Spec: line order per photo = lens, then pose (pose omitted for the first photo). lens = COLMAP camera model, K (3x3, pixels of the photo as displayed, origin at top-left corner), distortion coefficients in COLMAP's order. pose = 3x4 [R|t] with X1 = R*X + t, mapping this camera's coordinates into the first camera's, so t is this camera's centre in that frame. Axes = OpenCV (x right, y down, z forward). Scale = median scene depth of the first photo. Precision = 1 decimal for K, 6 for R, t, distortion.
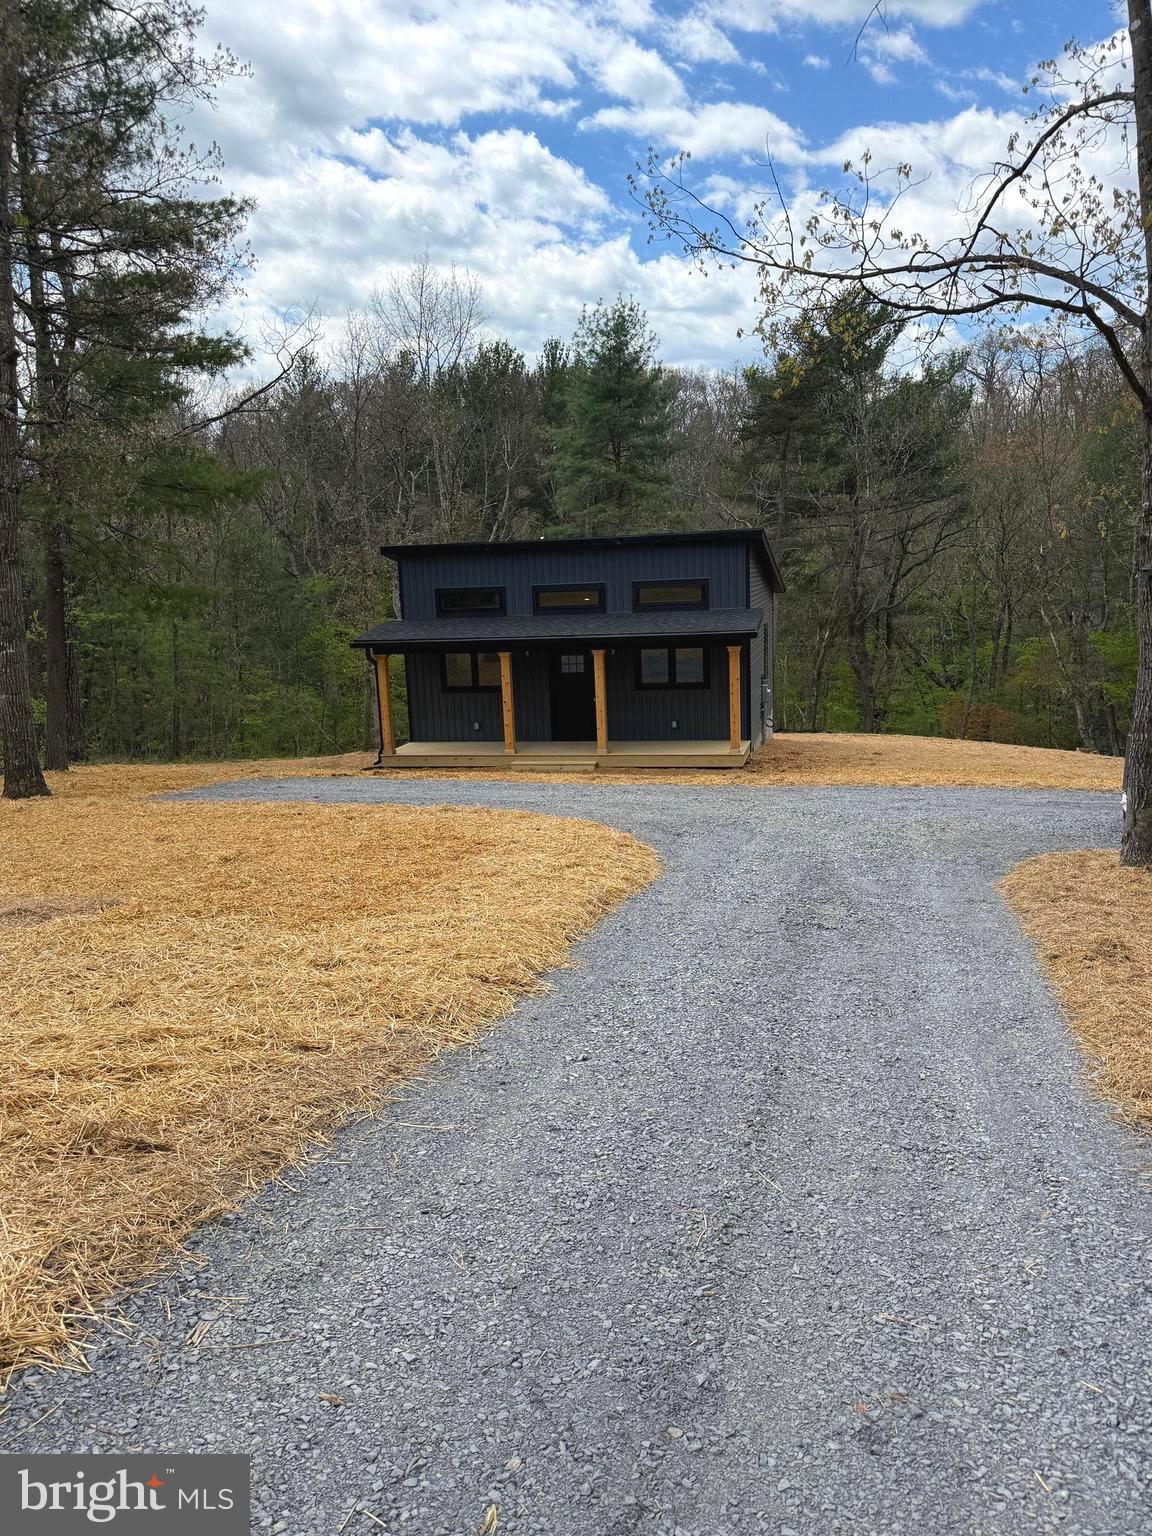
lens RADIAL K [[1150.0, 0, 576.0], [0, 1150.0, 768.0], [0, 0, 1]] dist [0.001502, 0.001114]
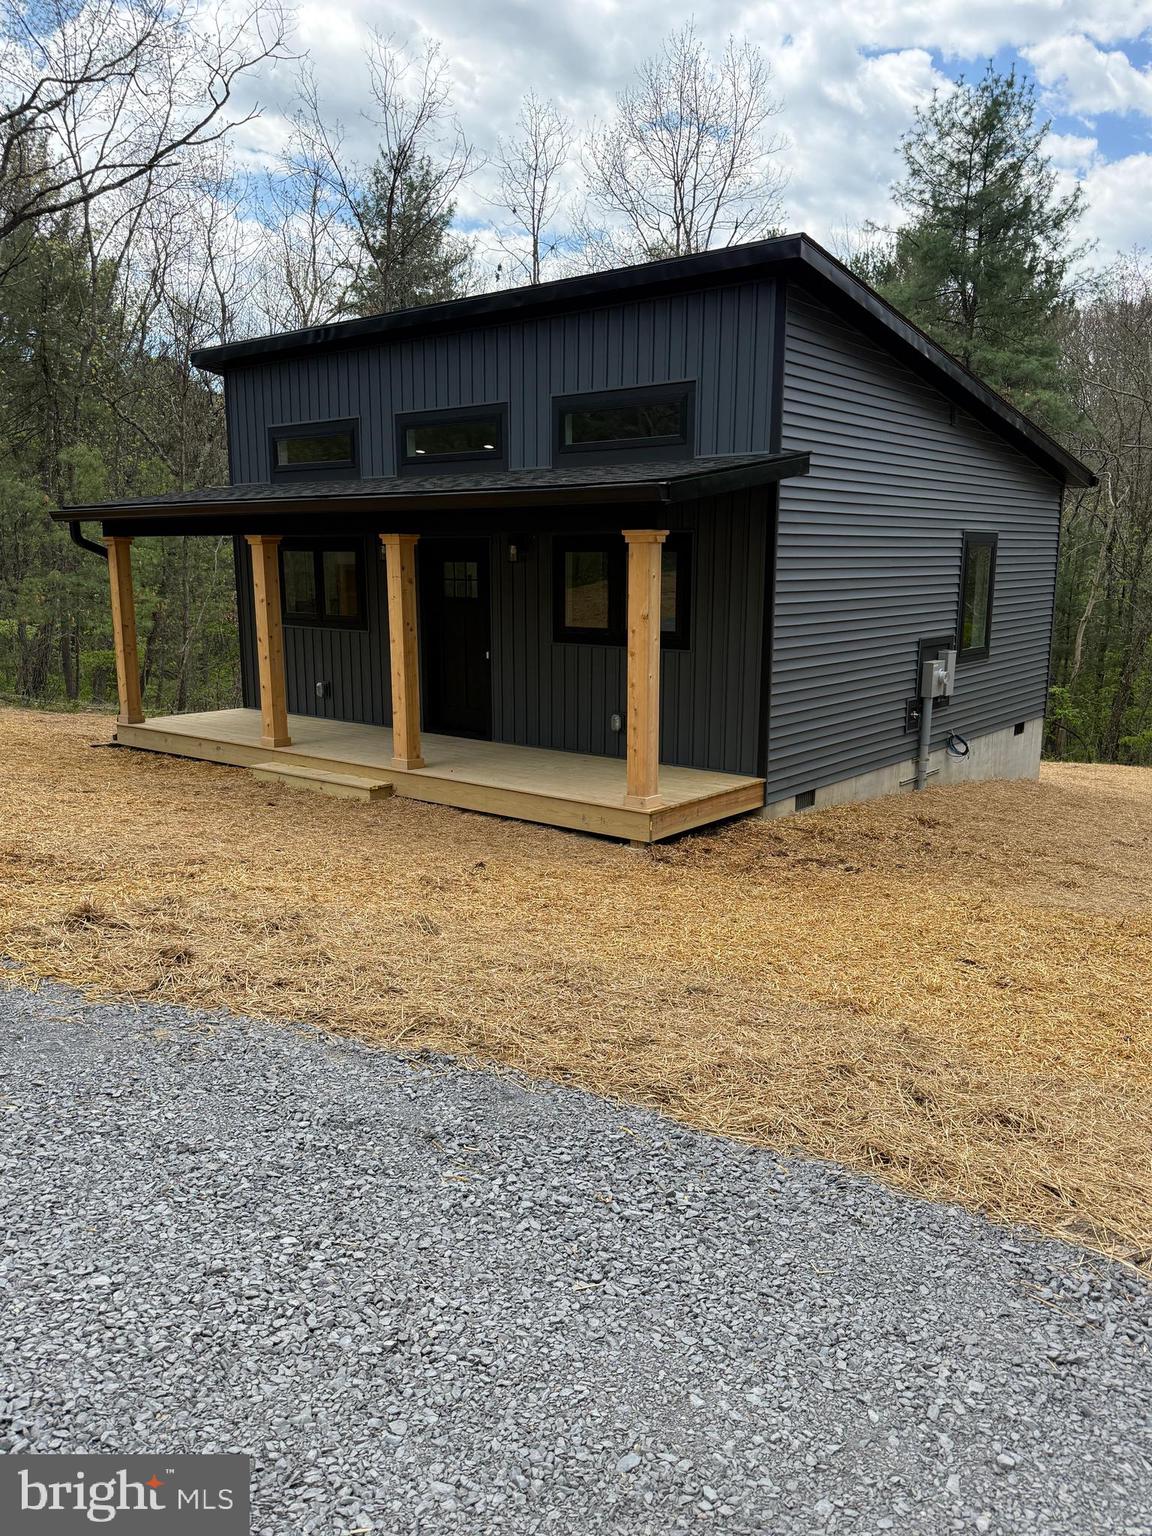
lens RADIAL K [[1150.0, 0, 576.0], [0, 1150.0, 768.0], [0, 0, 1]] dist [0.001502, 0.001114]
pose [[0.908178, 0.110284, -0.403794, 0.253466], [-0.100038, 0.993898, 0.046456, -0.037673], [0.406454, -0.001795, 0.913670, 0.585639]]
